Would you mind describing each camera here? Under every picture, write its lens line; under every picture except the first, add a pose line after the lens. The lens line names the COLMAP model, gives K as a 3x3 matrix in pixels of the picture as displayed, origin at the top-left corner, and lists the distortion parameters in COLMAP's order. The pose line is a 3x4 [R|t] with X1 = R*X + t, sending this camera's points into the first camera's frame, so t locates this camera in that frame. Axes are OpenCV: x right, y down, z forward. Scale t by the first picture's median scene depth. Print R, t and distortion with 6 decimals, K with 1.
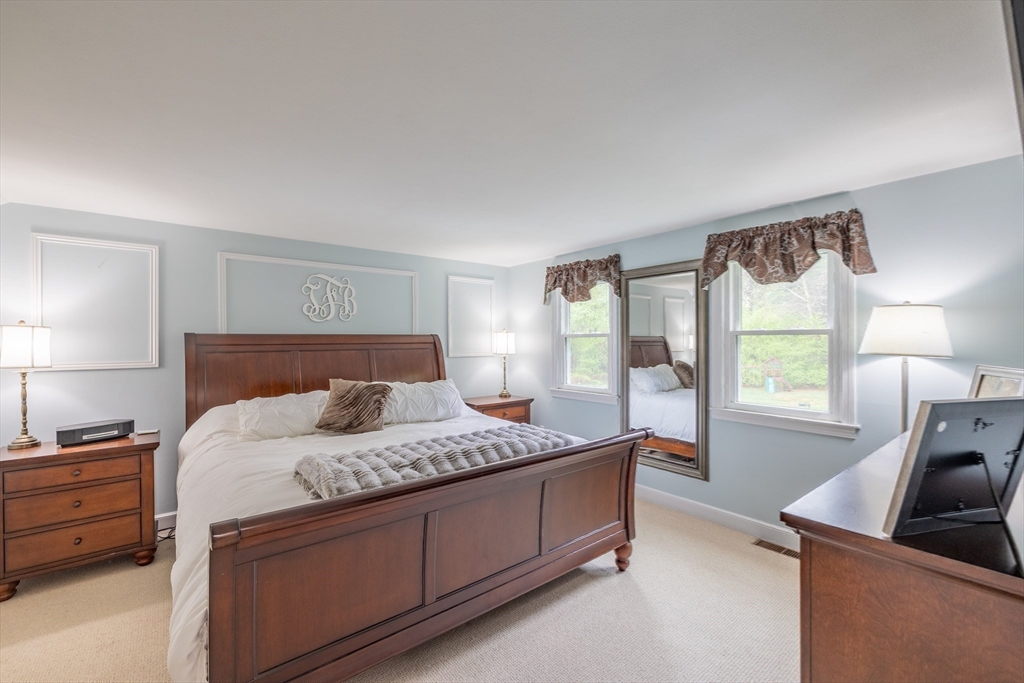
lens RADIAL K [[427.4, 0, 504.9], [0, 427.4, 341.8], [0, 0, 1]] dist [-0.001351, -0.000057]
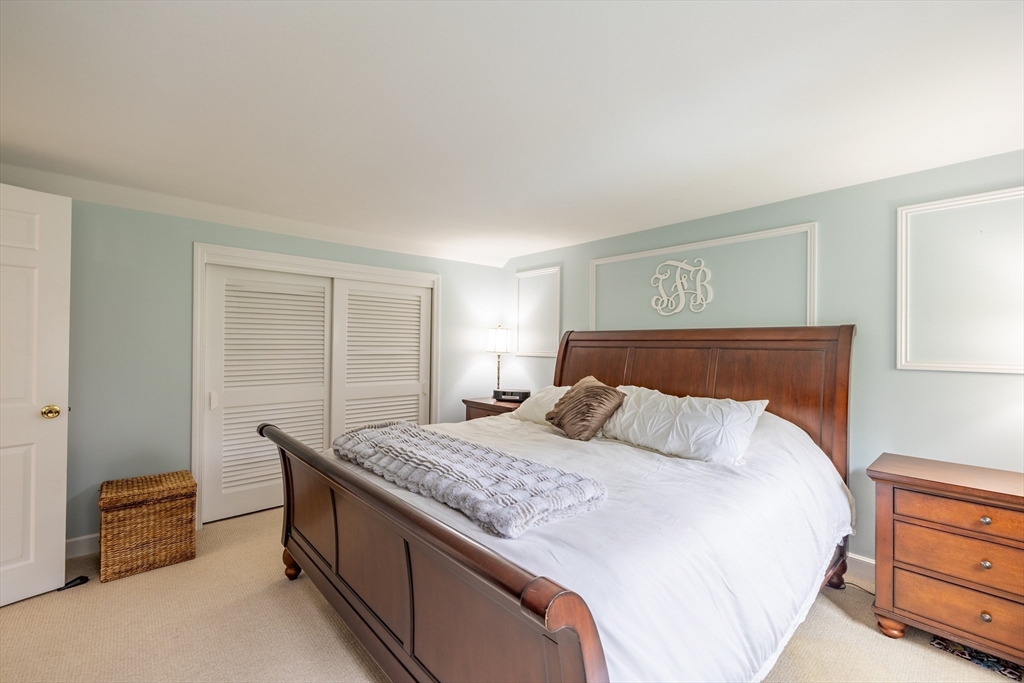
lens RADIAL K [[427.4, 0, 504.9], [0, 427.4, 341.8], [0, 0, 1]] dist [-0.001351, -0.000057]
pose [[0.070351, -0.000772, -0.997522, 0.419557], [-0.014433, 0.999894, -0.001792, 0.013871], [0.997418, 0.014524, 0.070332, 0.613885]]
